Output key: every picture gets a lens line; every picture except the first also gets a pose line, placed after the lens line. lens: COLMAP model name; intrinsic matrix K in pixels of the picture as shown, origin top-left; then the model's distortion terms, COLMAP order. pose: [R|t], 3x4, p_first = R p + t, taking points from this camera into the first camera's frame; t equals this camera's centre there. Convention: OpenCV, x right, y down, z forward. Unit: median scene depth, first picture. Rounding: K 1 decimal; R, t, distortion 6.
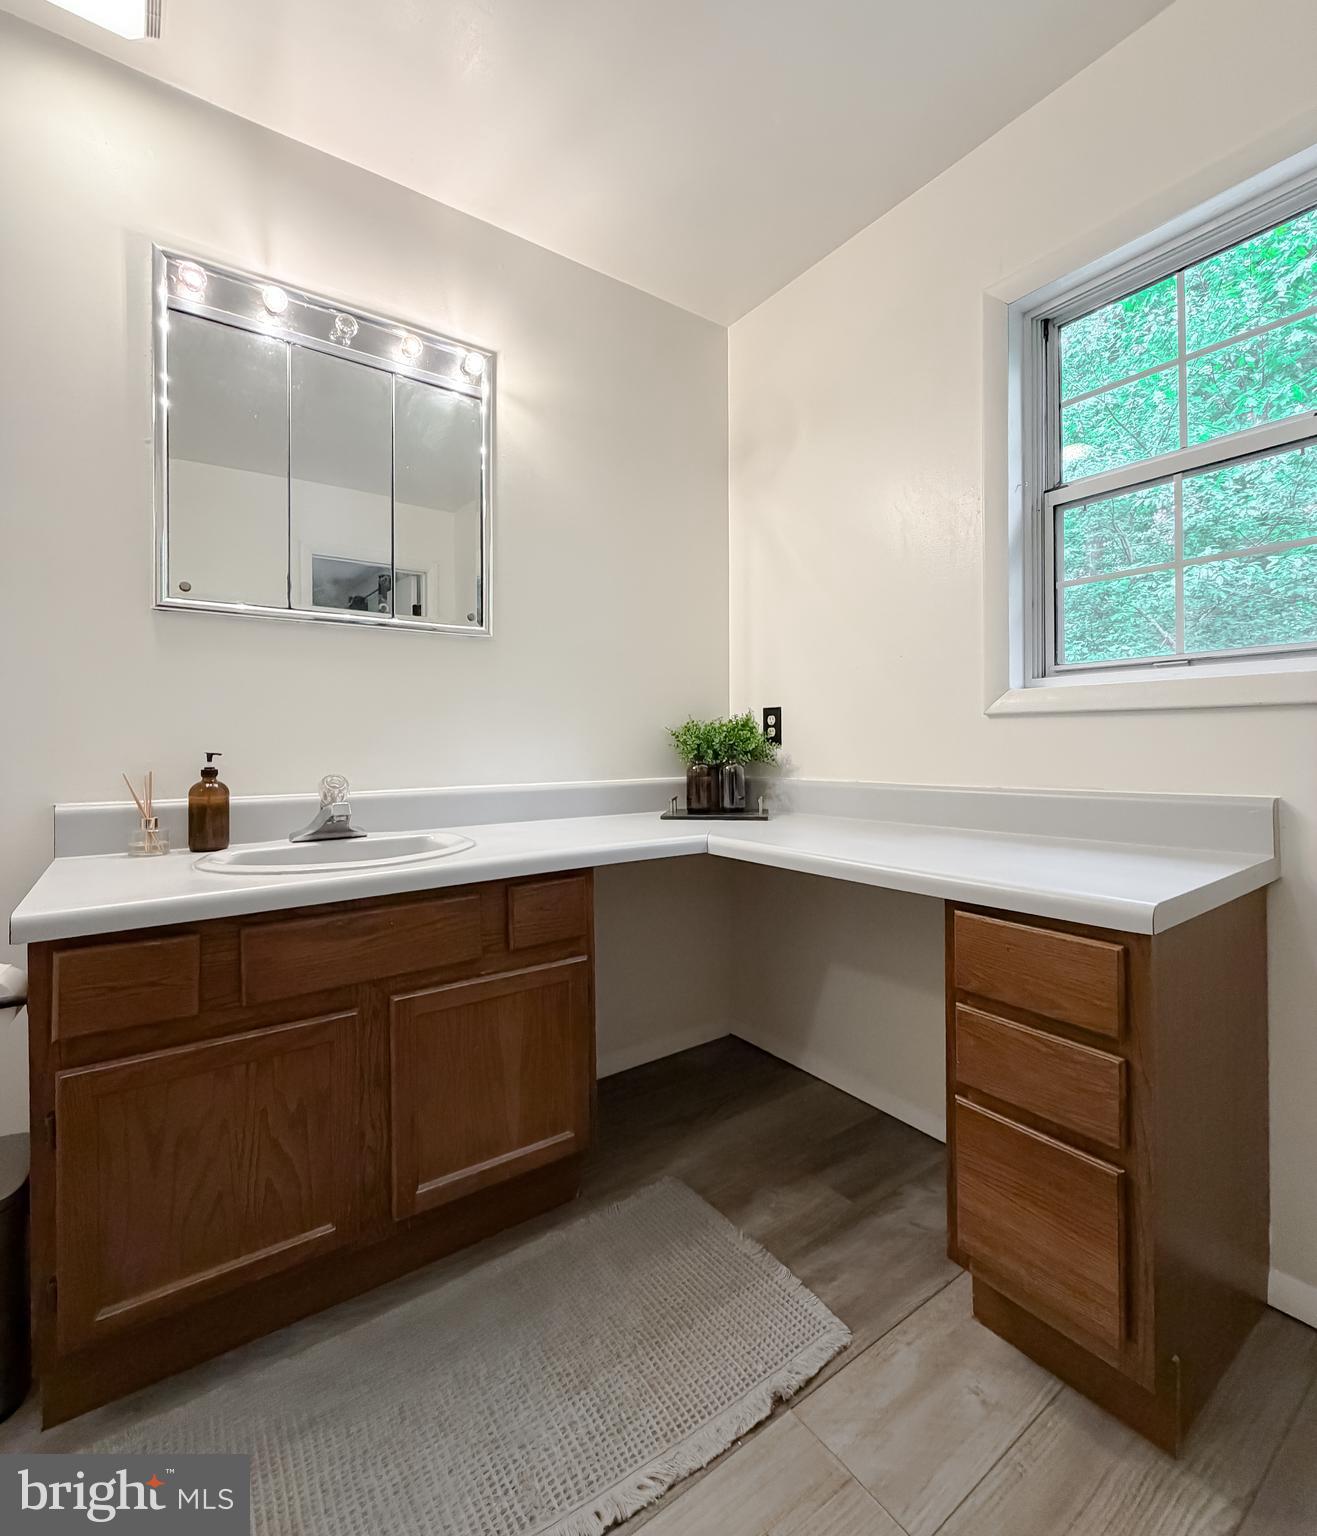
lens RADIAL K [[690.4, 0, 641.6], [0, 690.4, 741.6], [0, 0, 1]] dist [0.001049, -0.000052]
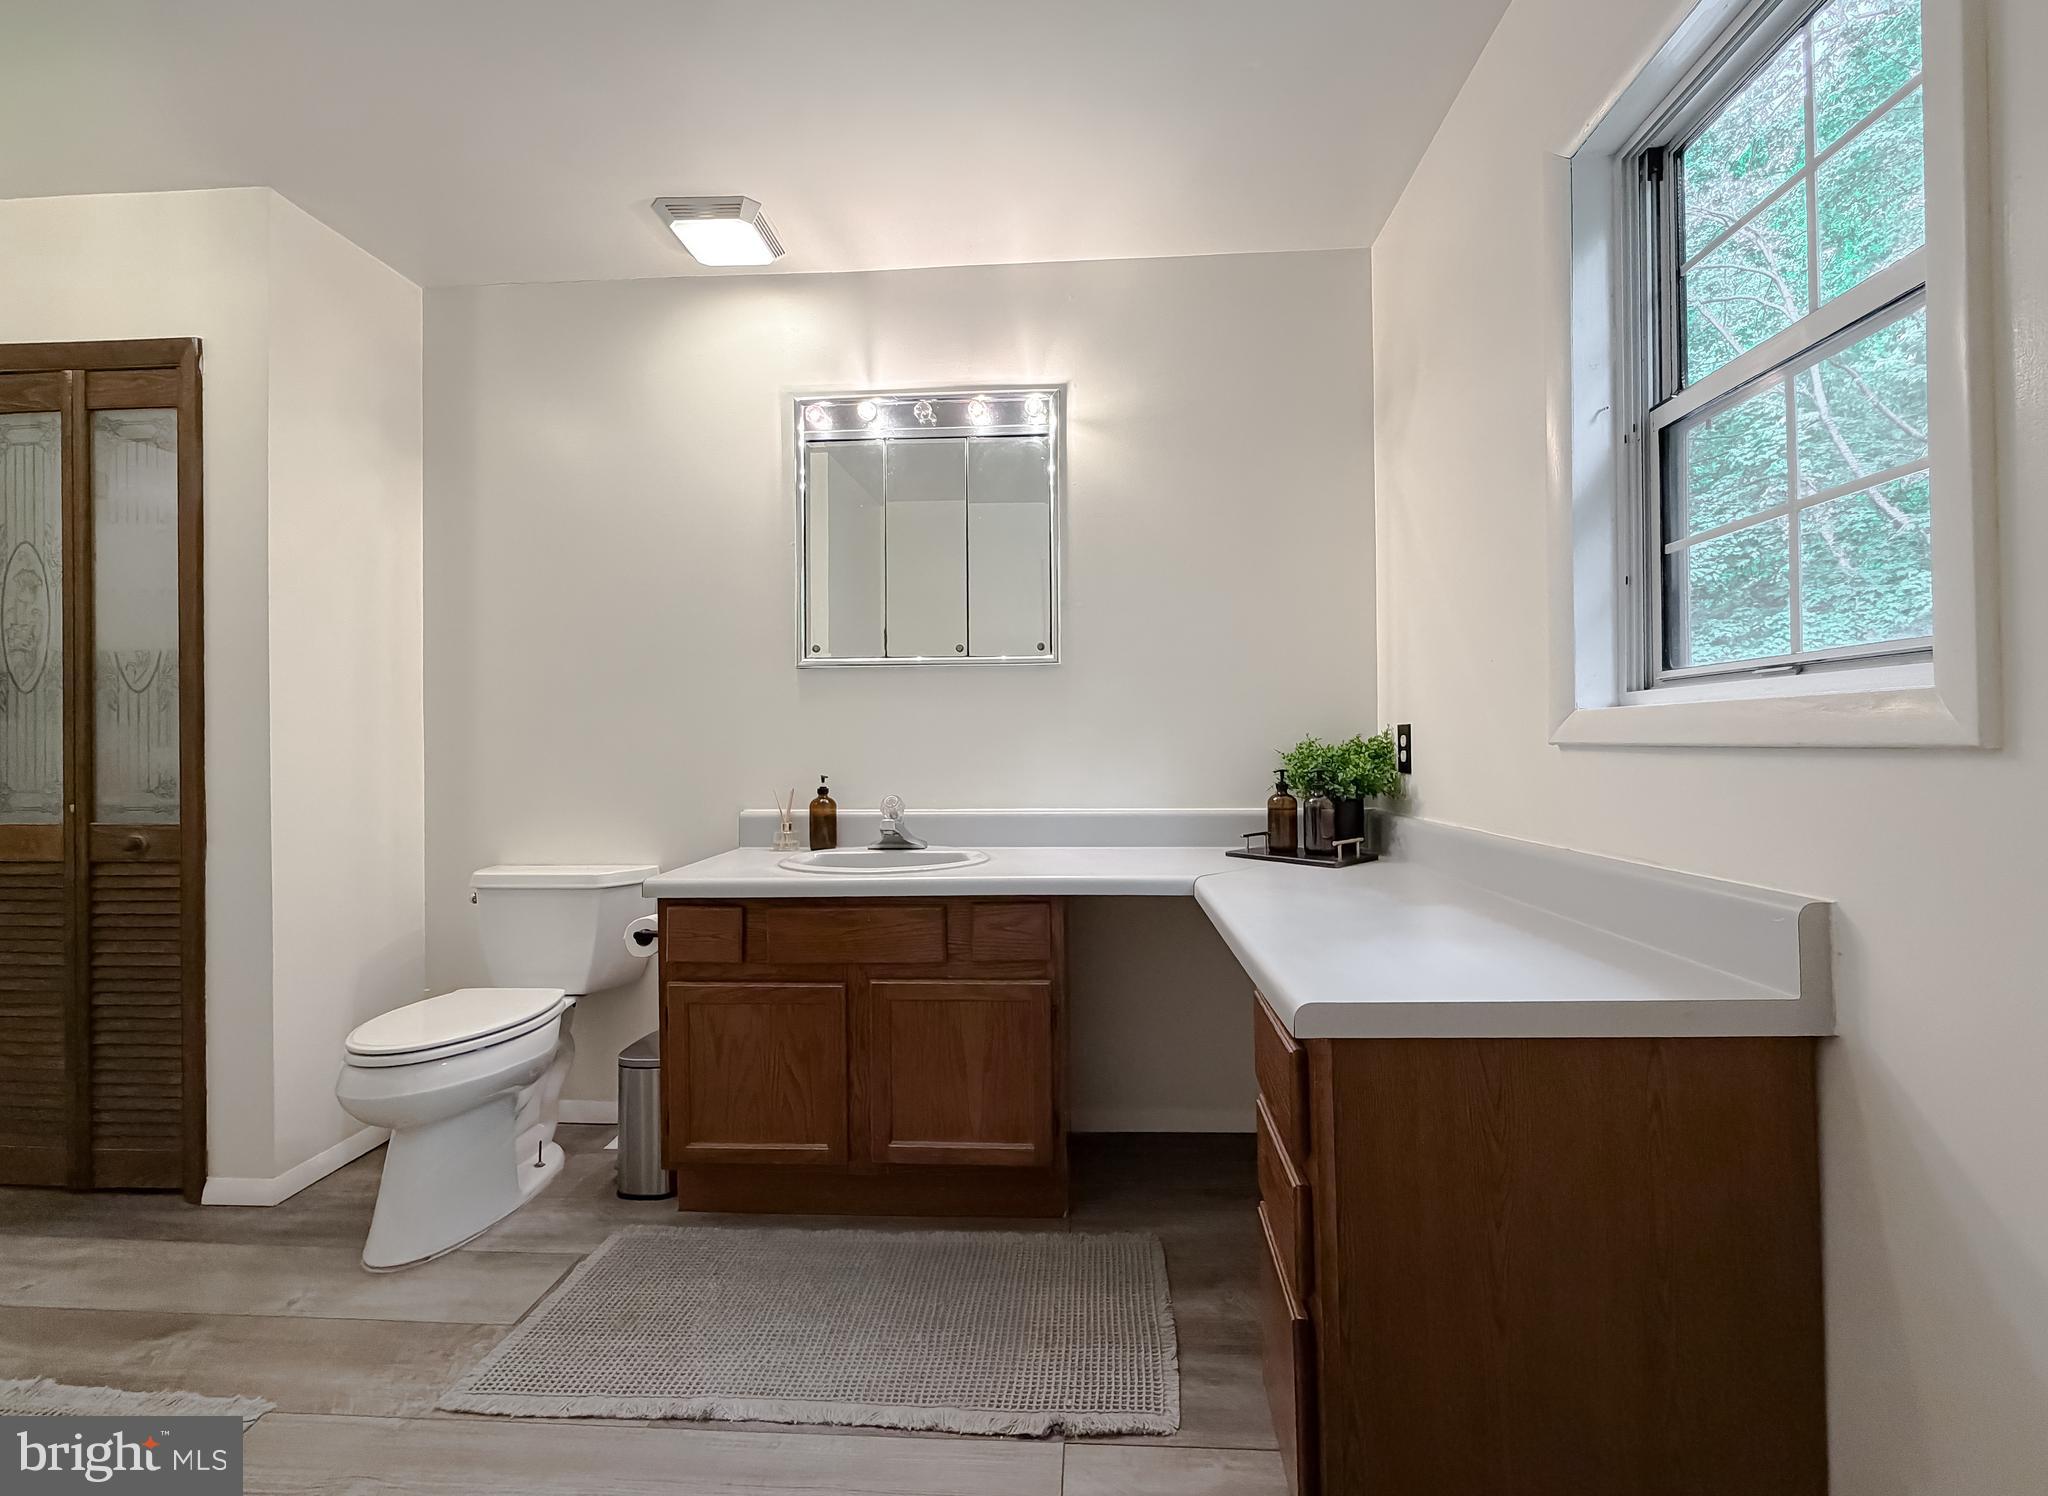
lens RADIAL K [[826.2, 0, 1031.9], [0, 826.2, 740.2], [0, 0, 1]] dist [0.000676, 0.000234]
pose [[0.789709, -0.002837, -0.613475, 0.640283], [0.002930, 0.999995, -0.000853, -0.047581], [0.613474, -0.001124, 0.789714, 0.007251]]
